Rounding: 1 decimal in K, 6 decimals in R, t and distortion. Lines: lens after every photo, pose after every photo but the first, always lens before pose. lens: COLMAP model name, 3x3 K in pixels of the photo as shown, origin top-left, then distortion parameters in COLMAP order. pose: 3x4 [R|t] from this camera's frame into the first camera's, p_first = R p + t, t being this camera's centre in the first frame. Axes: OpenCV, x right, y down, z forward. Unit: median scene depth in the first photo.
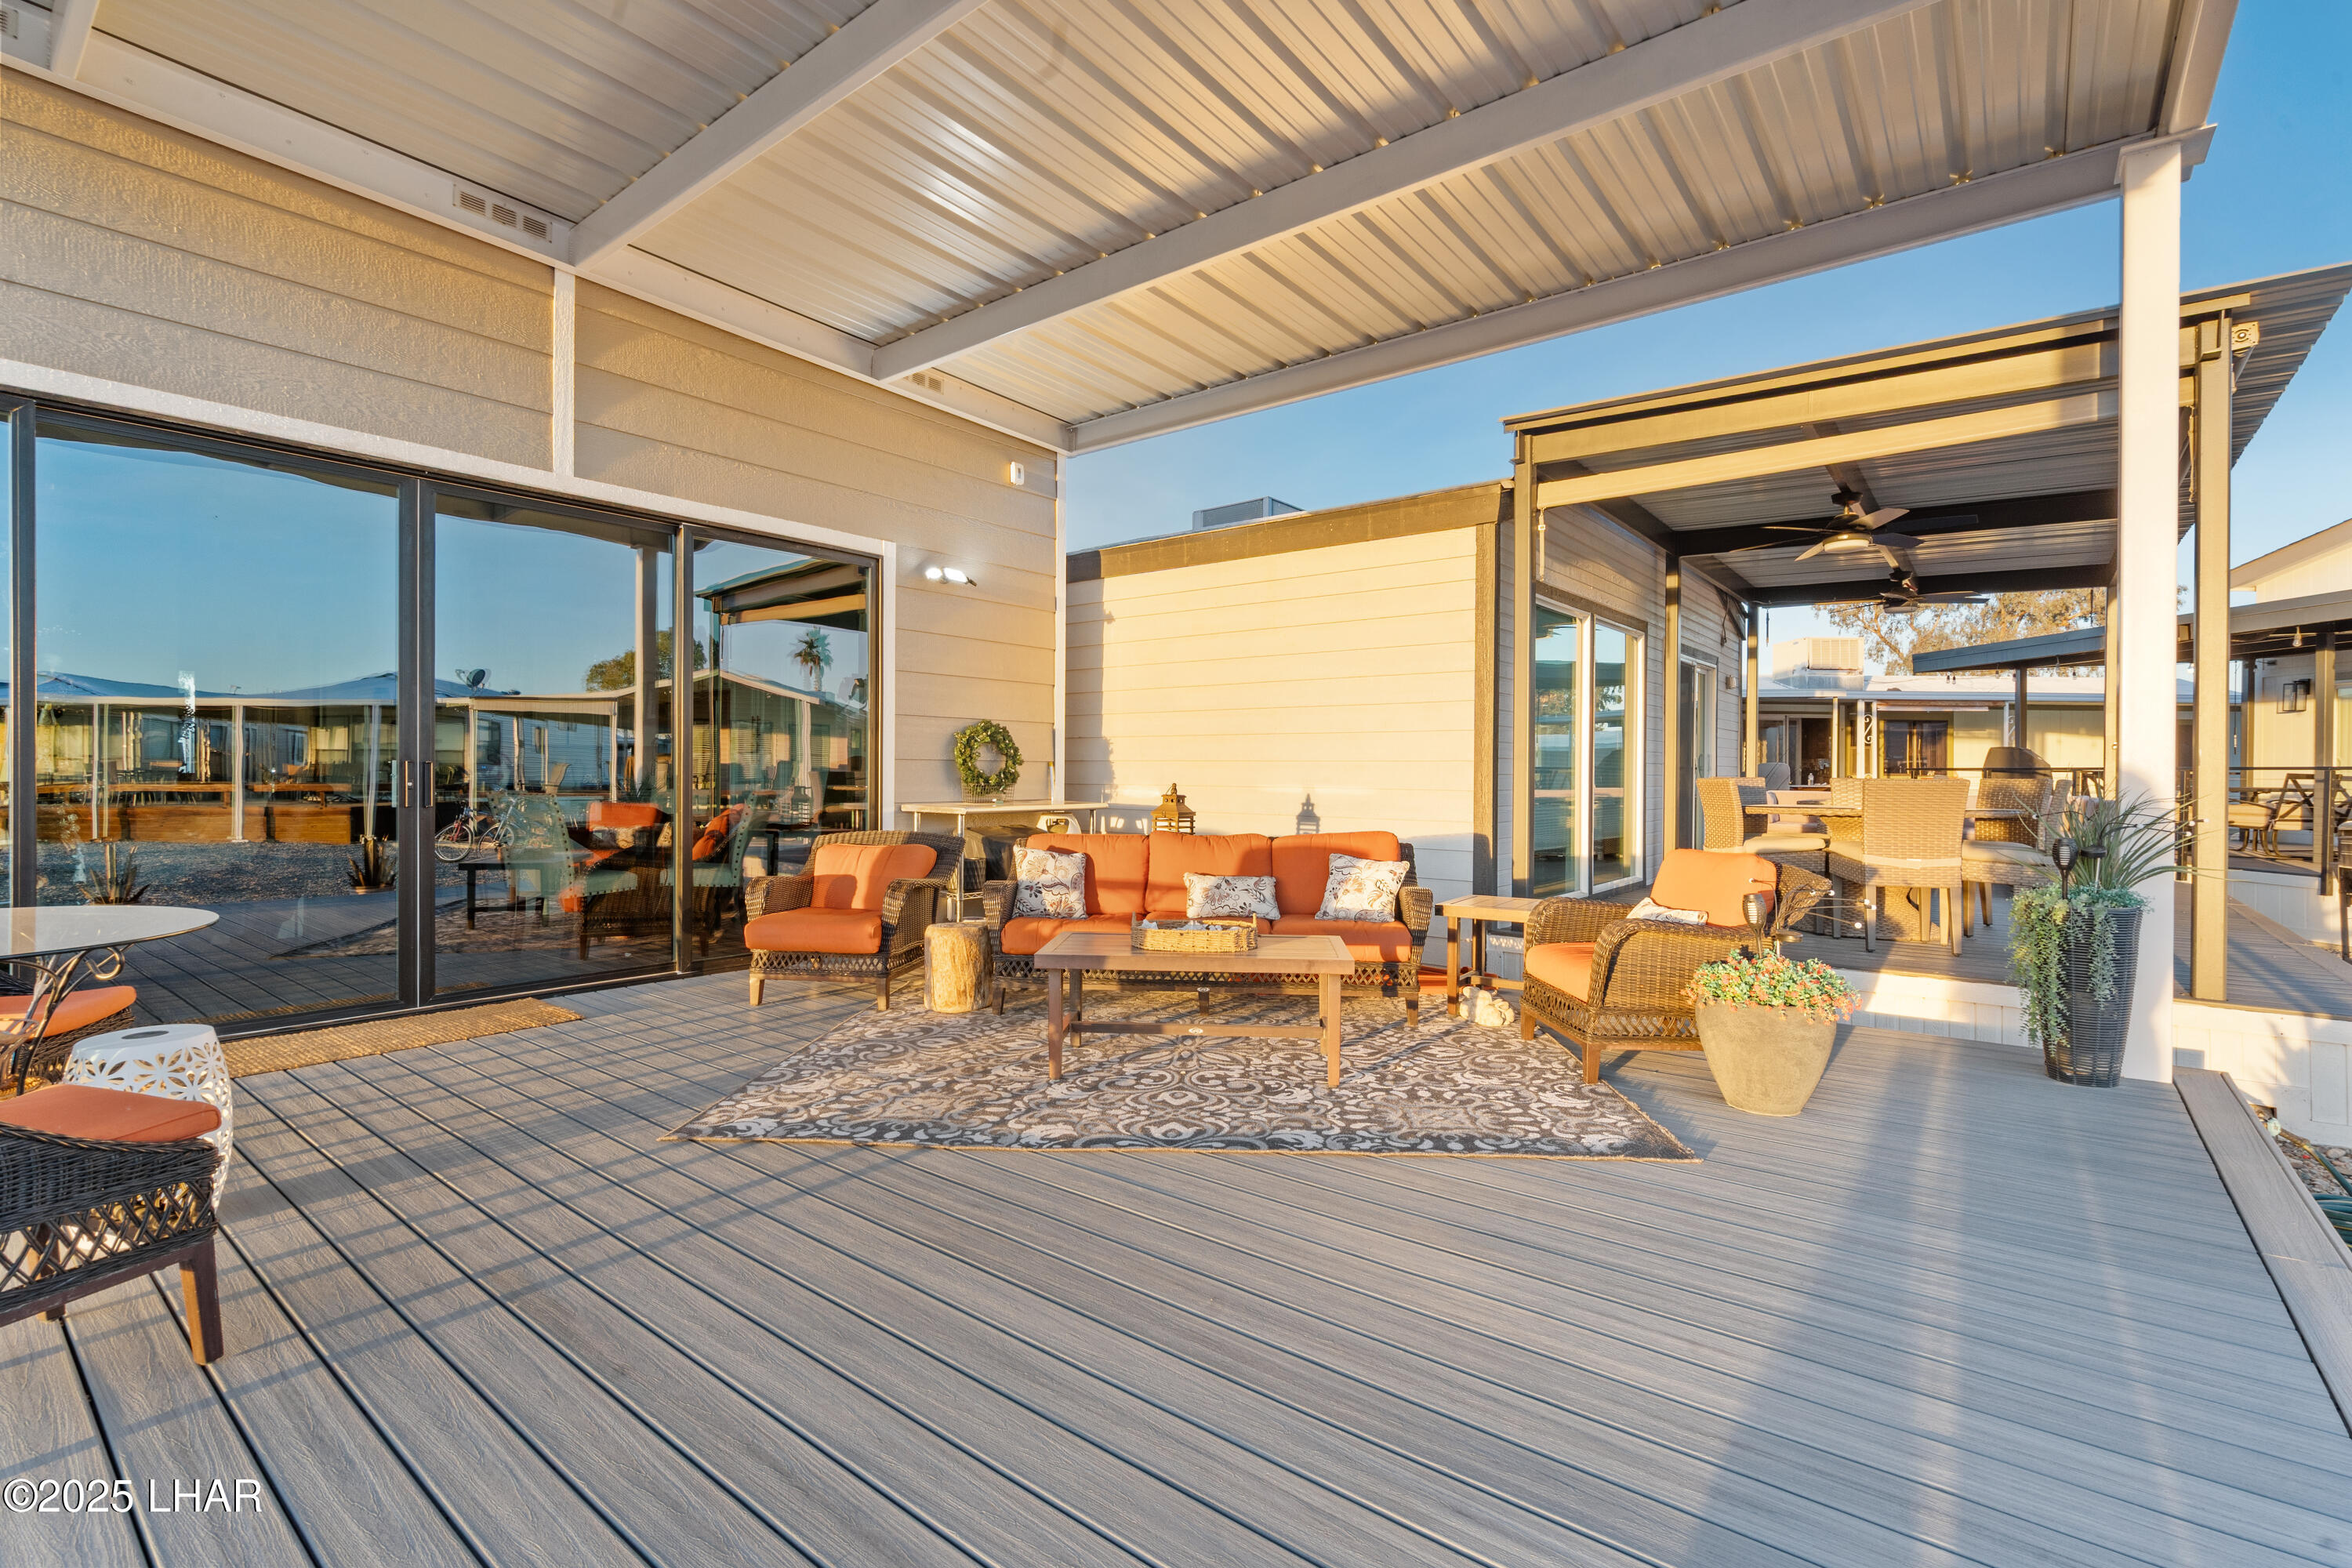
lens RADIAL K [[1055.5, 0, 1186.4], [0, 1055.5, 791.3], [0, 0, 1]] dist [0.006812, -0.000294]
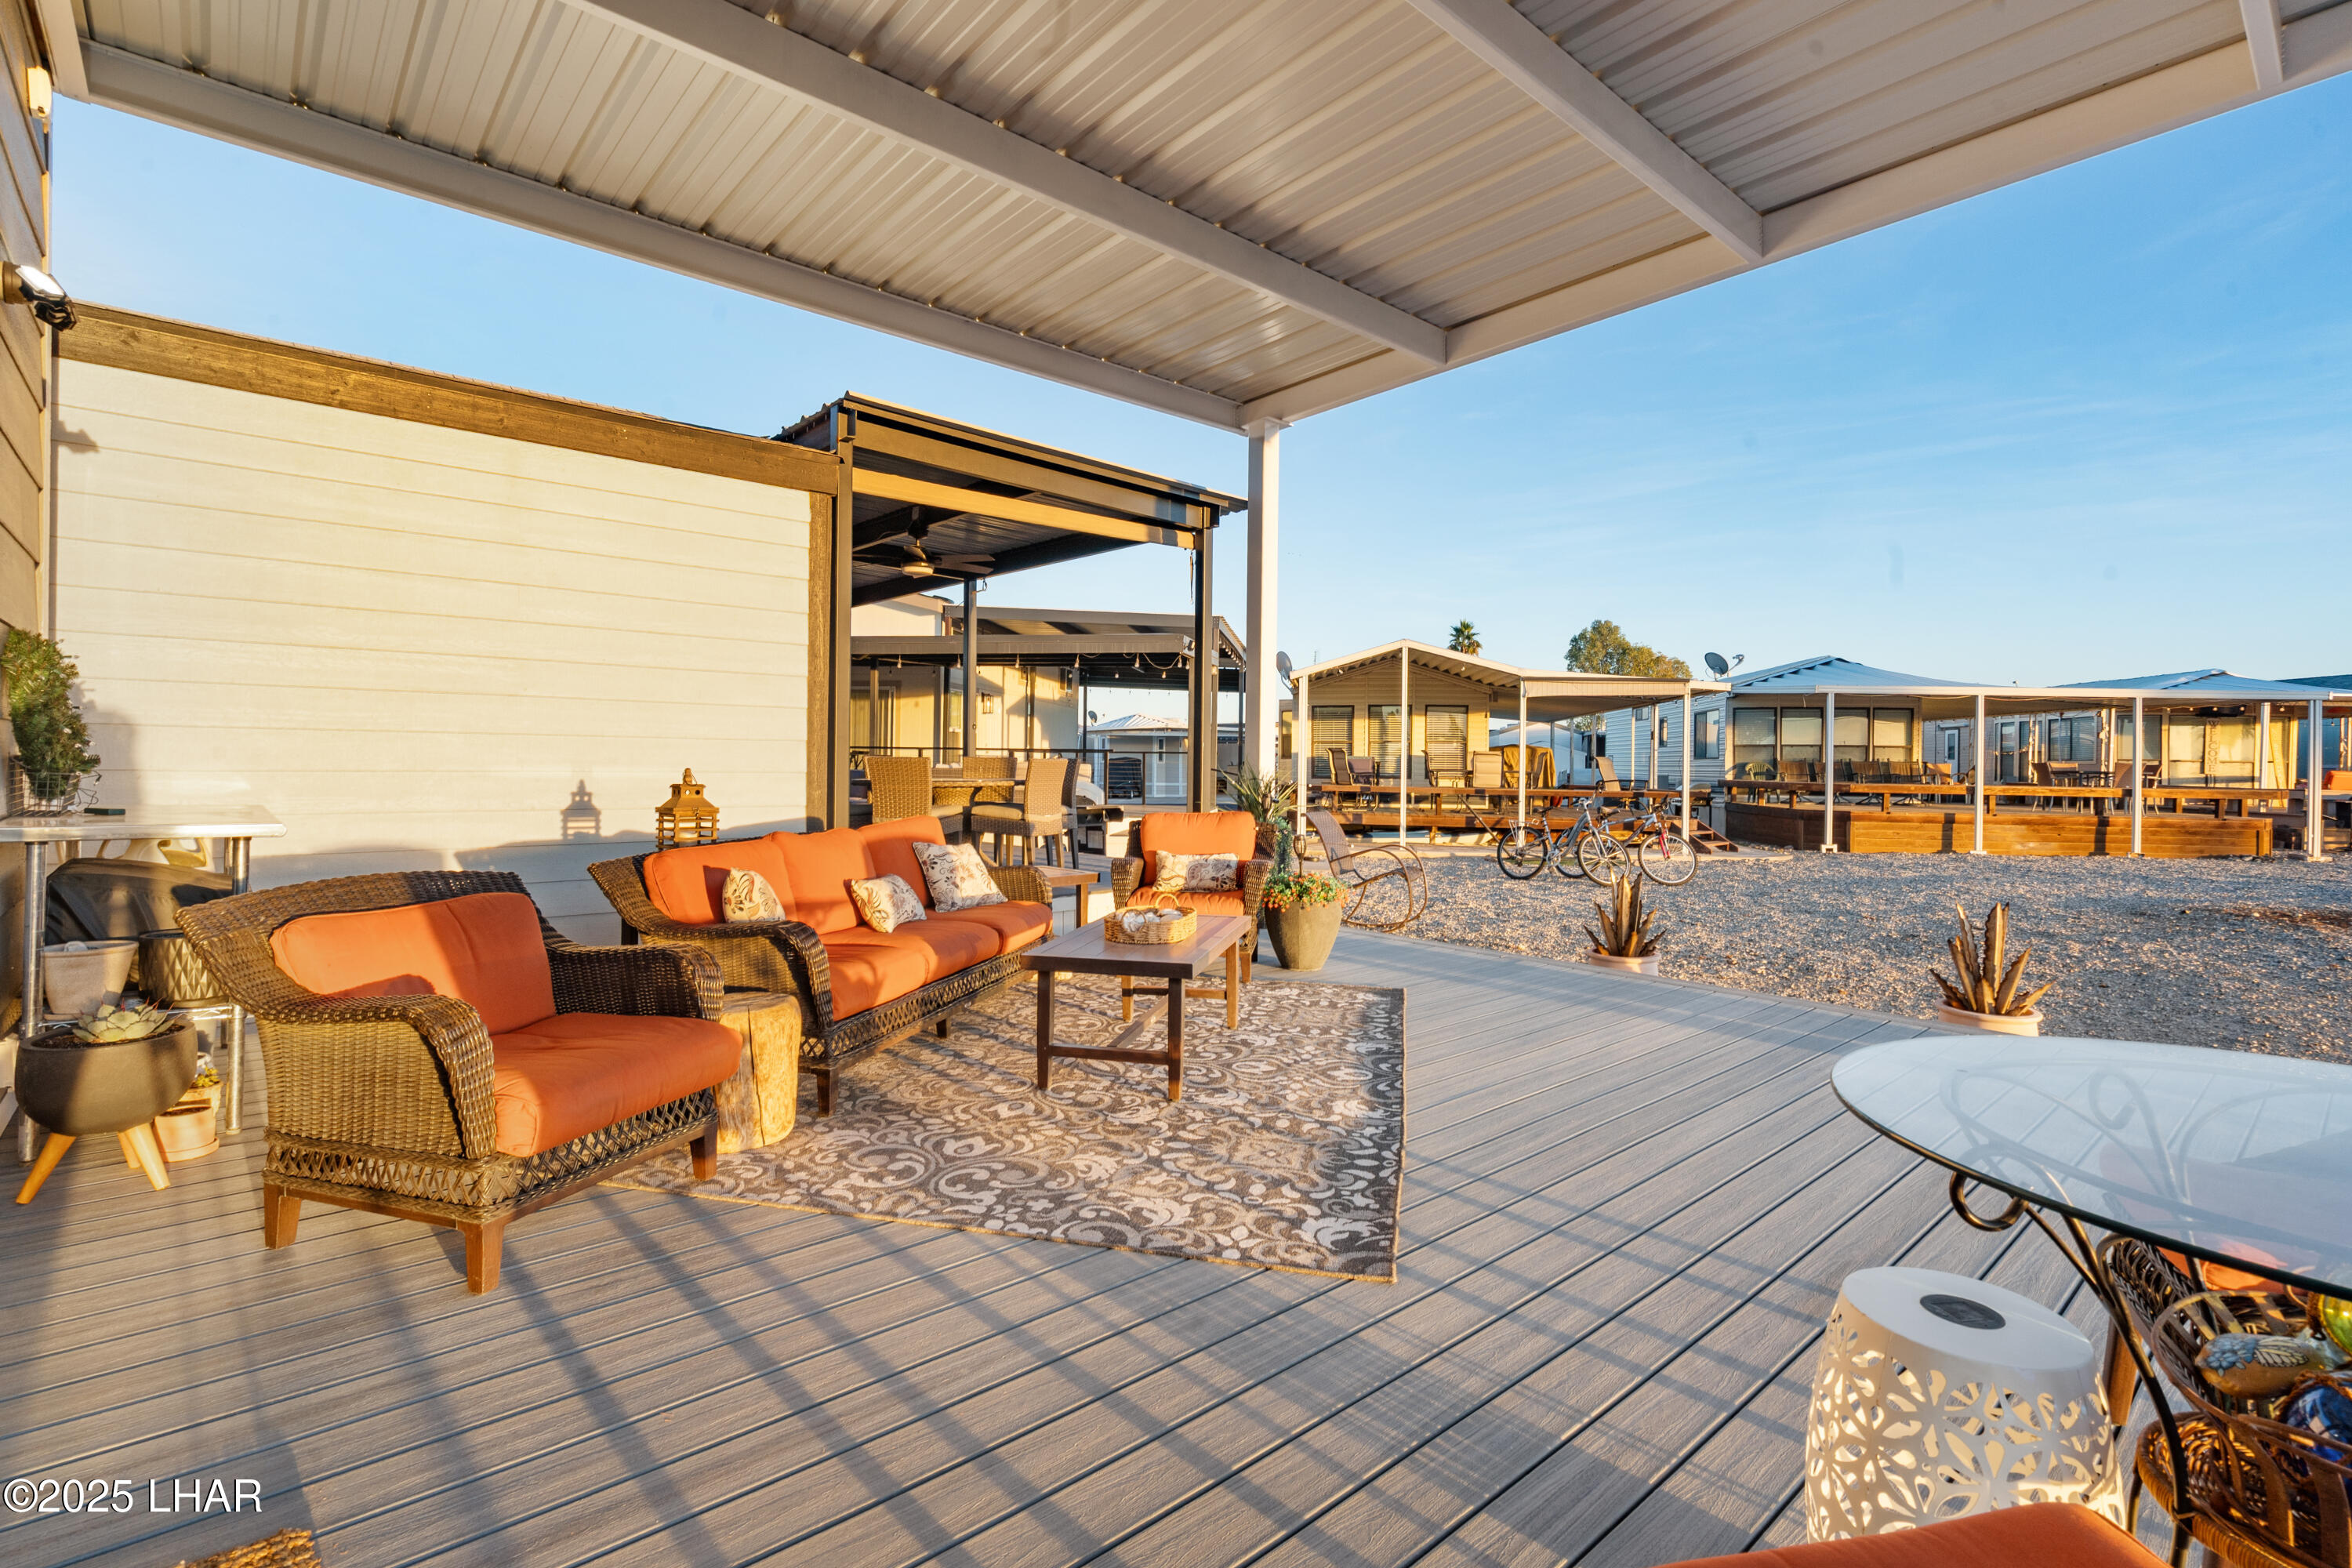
lens RADIAL K [[1055.5, 0, 1179.8], [0, 1055.5, 794.2], [0, 0, 1]] dist [0.006812, -0.000294]
pose [[0.184253, -0.030595, 0.982403, -1.063541], [0.004438, 0.999531, 0.030296, -0.015597], [-0.982869, -0.001222, 0.184302, 0.888696]]
